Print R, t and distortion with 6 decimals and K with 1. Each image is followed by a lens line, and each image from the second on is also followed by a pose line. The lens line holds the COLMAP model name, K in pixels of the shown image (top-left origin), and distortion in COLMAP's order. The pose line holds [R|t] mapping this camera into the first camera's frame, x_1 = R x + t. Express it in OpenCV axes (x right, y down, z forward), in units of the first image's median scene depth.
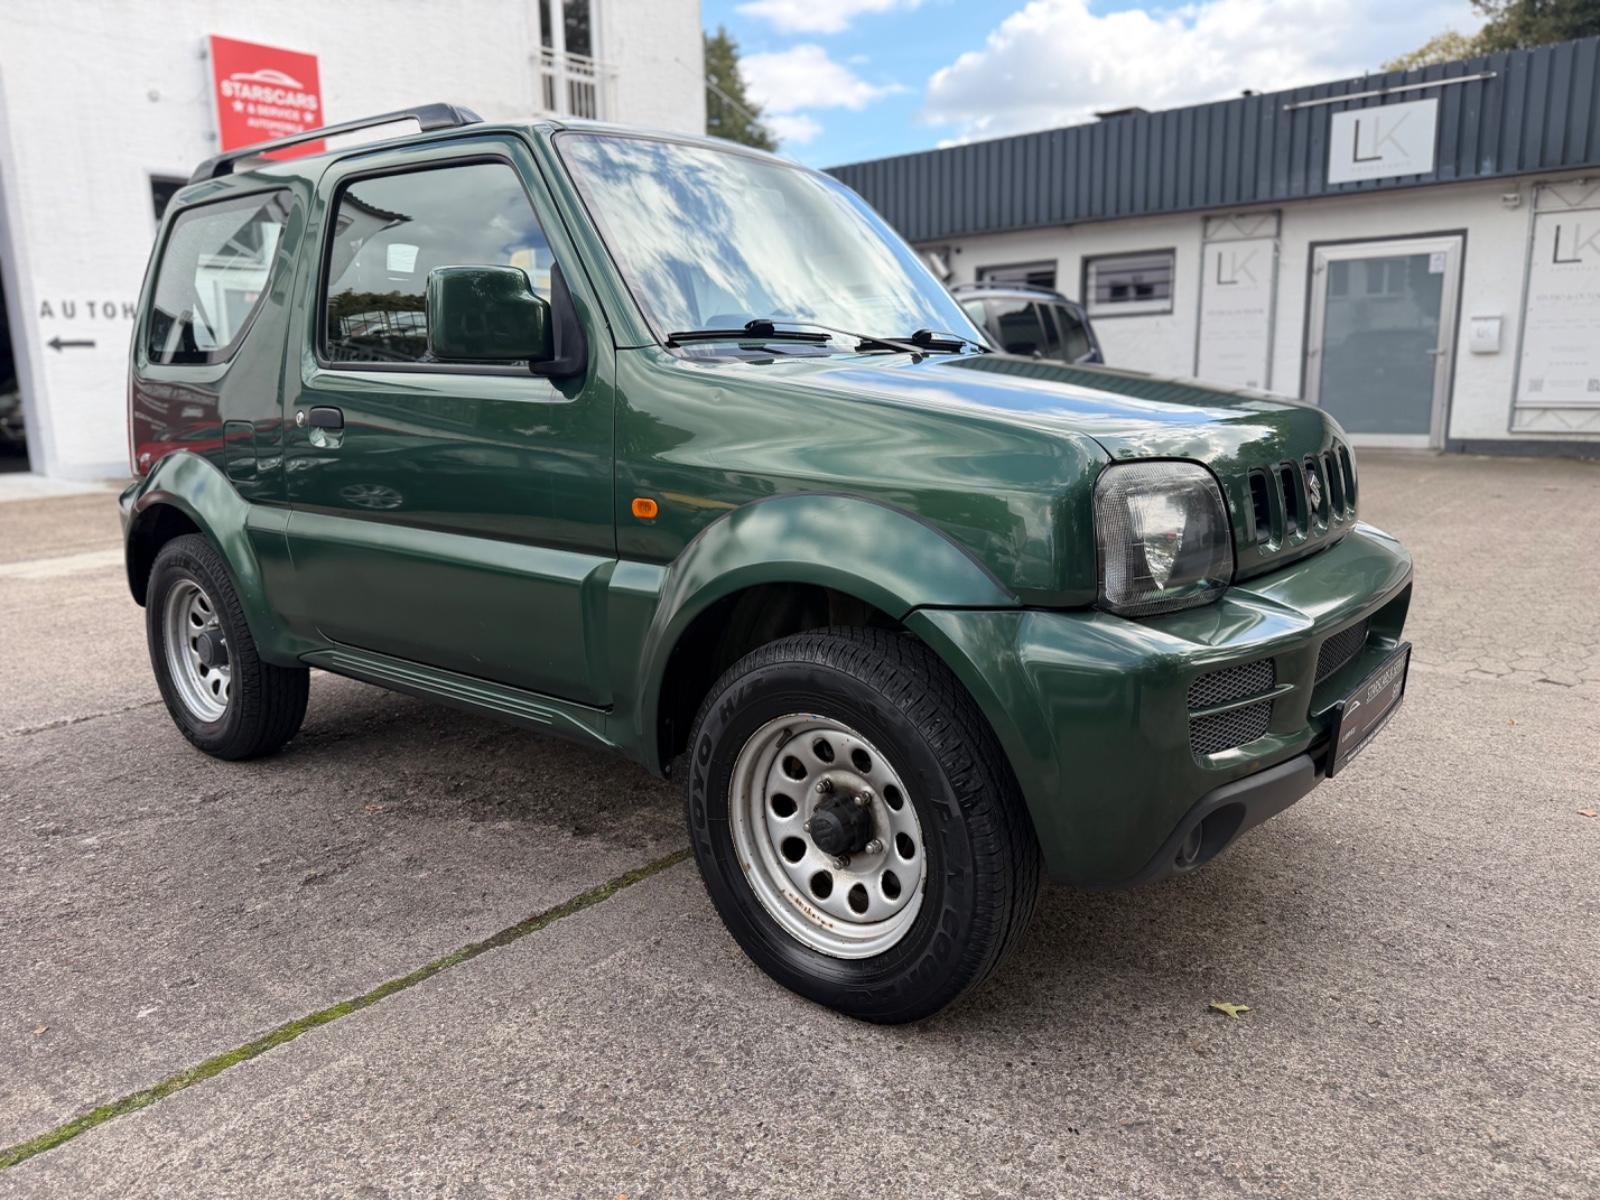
lens RADIAL K [[1138.3, 0, 802.0], [0, 1138.3, 578.4], [0, 0, 1]] dist [0.004494, -0.009144]
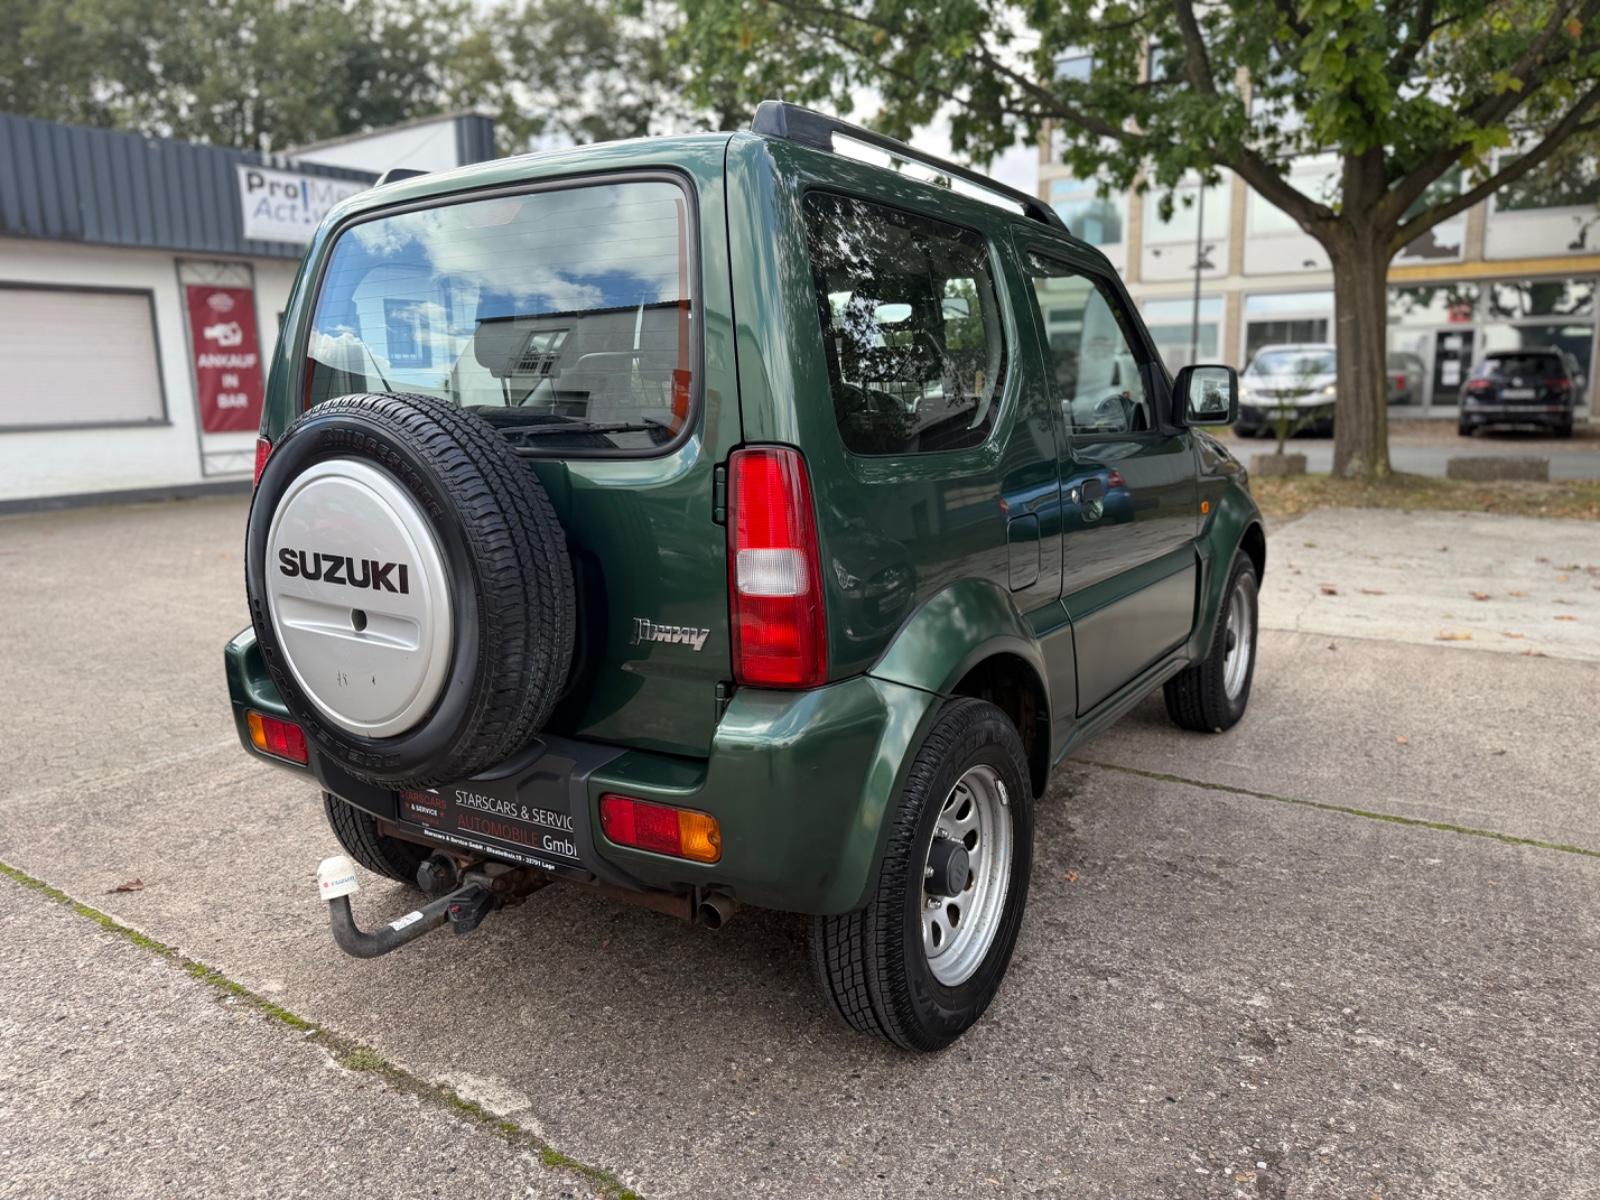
lens RADIAL K [[1133.0, 0, 800.0], [0, 1133.0, 600.0], [0, 0, 1]] dist [0.002617, -0.009084]
pose [[-0.098905, -0.162416, 0.981753, -1.365272], [0.197922, 0.963668, 0.179363, -0.272624], [-0.975215, 0.212050, -0.063166, 1.319293]]
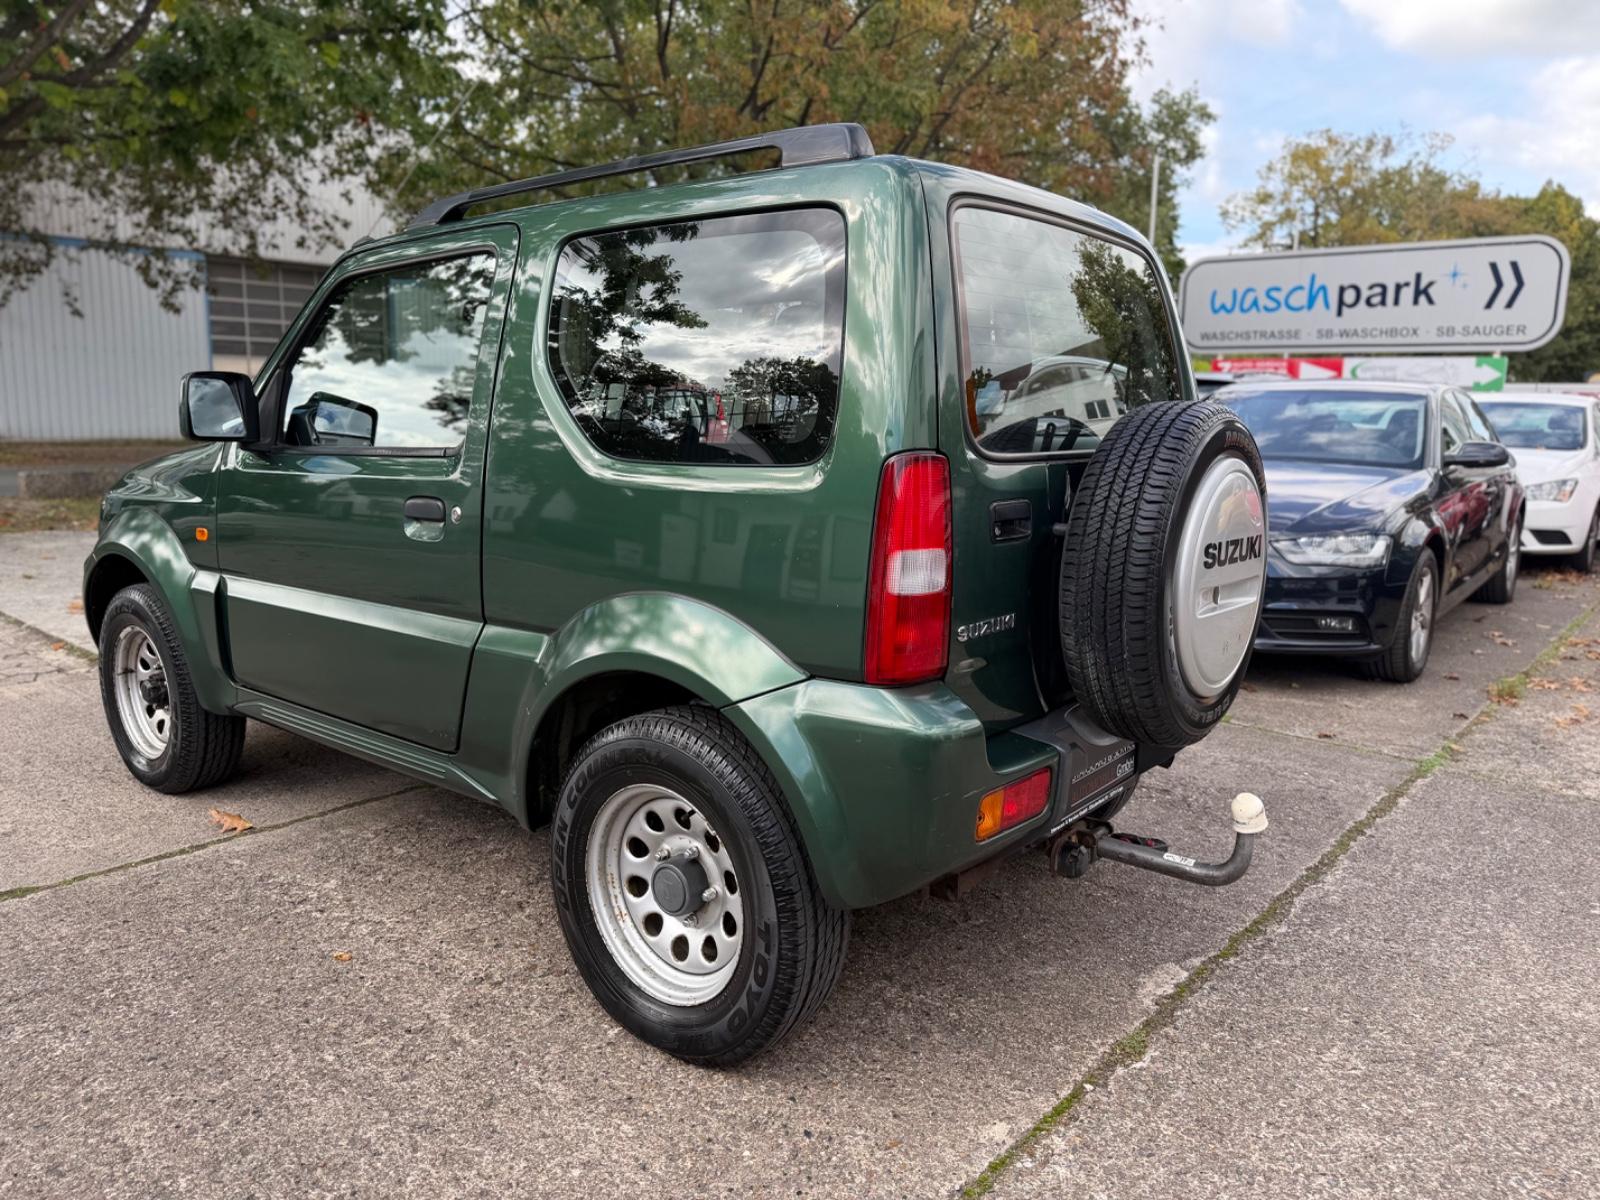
lens RADIAL K [[1133.0, 0, 800.0], [0, 1133.0, 600.0], [0, 0, 1]] dist [0.002617, -0.009084]
pose [[-0.999977, 0.002849, 0.006169, -0.383767], [0.004793, 0.939266, 0.343157, -0.461312], [-0.004817, 0.343178, -0.939258, 2.284874]]
